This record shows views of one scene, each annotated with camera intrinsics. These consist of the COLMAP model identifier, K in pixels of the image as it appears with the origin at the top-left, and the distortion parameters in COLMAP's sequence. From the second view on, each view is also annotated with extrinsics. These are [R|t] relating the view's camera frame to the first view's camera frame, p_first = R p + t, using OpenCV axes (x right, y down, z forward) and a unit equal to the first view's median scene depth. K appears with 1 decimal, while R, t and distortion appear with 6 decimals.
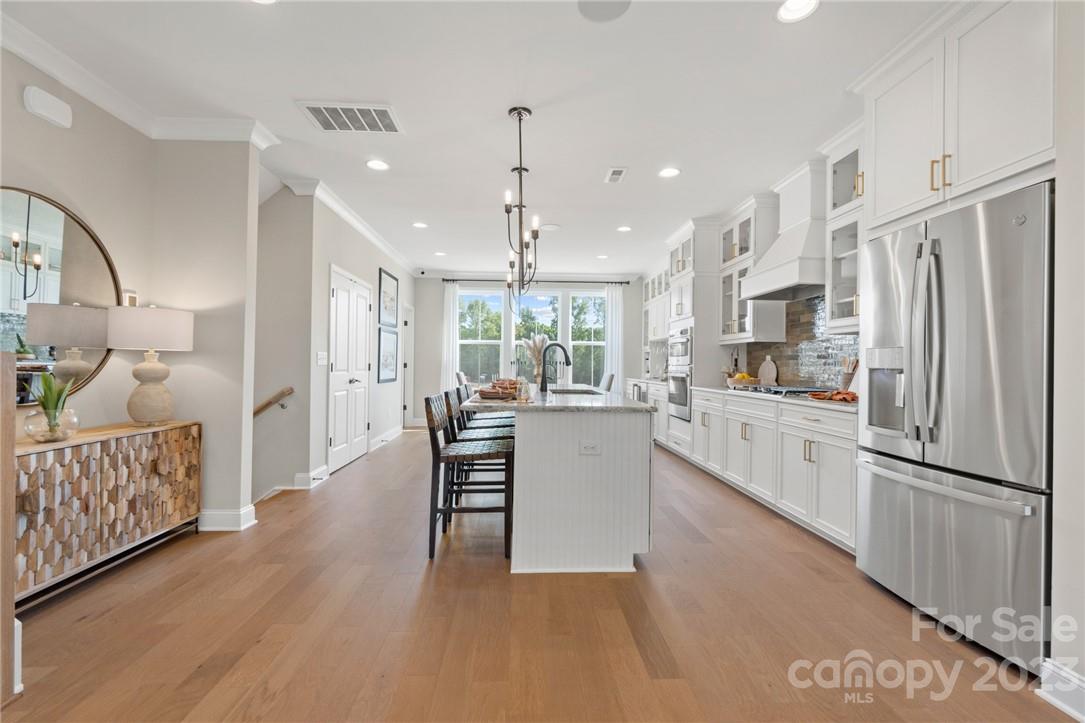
lens RADIAL K [[476.8, 0, 542.5], [0, 476.8, 361.5], [0, 0, 1]] dist [0.001721, 0.000084]
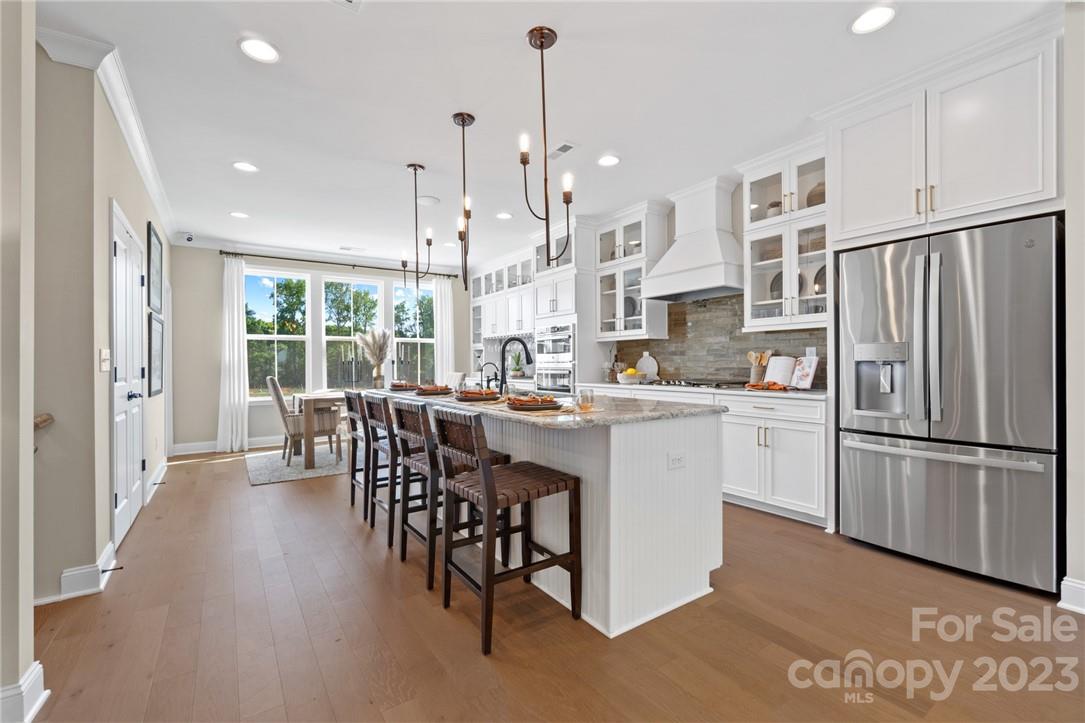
lens RADIAL K [[464.8, 0, 542.5], [0, 464.8, 361.5], [0, 0, 1]] dist [-0.002071, 0.000142]
pose [[0.852224, -0.015622, 0.522944, -0.294286], [0.013821, 0.999878, 0.007345, -0.001522], [-0.522995, 0.000968, 0.852335, 0.234167]]
